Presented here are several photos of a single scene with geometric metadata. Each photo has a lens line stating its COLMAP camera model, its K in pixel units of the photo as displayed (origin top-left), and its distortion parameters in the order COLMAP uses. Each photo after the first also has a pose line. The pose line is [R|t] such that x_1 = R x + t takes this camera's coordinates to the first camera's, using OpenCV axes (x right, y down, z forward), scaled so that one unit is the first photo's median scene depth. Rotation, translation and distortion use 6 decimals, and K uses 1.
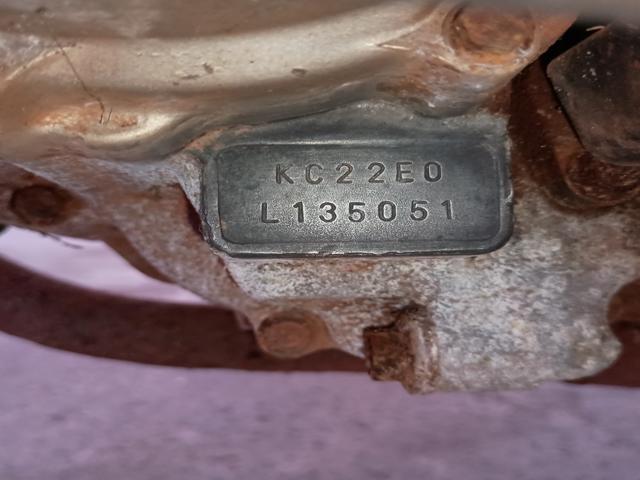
lens RADIAL K [[496.9, 0, 211.7], [0, 496.9, 236.8], [0, 0, 1]] dist [0.011115, -0.002163]
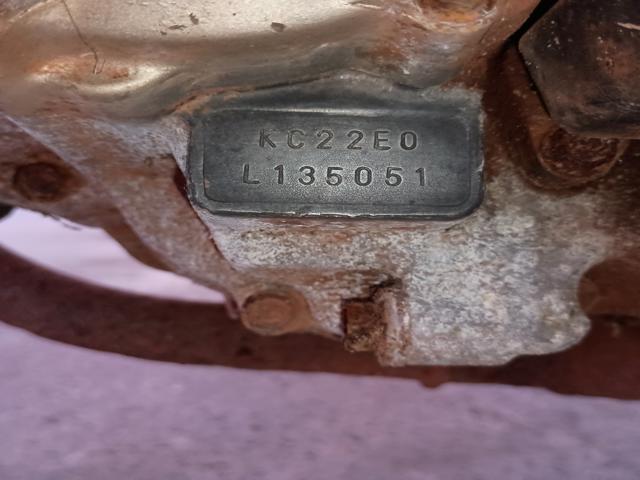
lens RADIAL K [[496.9, 0, 211.7], [0, 496.9, 236.8], [0, 0, 1]] dist [0.011115, -0.002163]
pose [[0.998095, 0.057656, -0.021963, 0.063262], [-0.058693, 0.997027, -0.049919, 0.139089], [0.019020, 0.051113, 0.998512, -0.037195]]
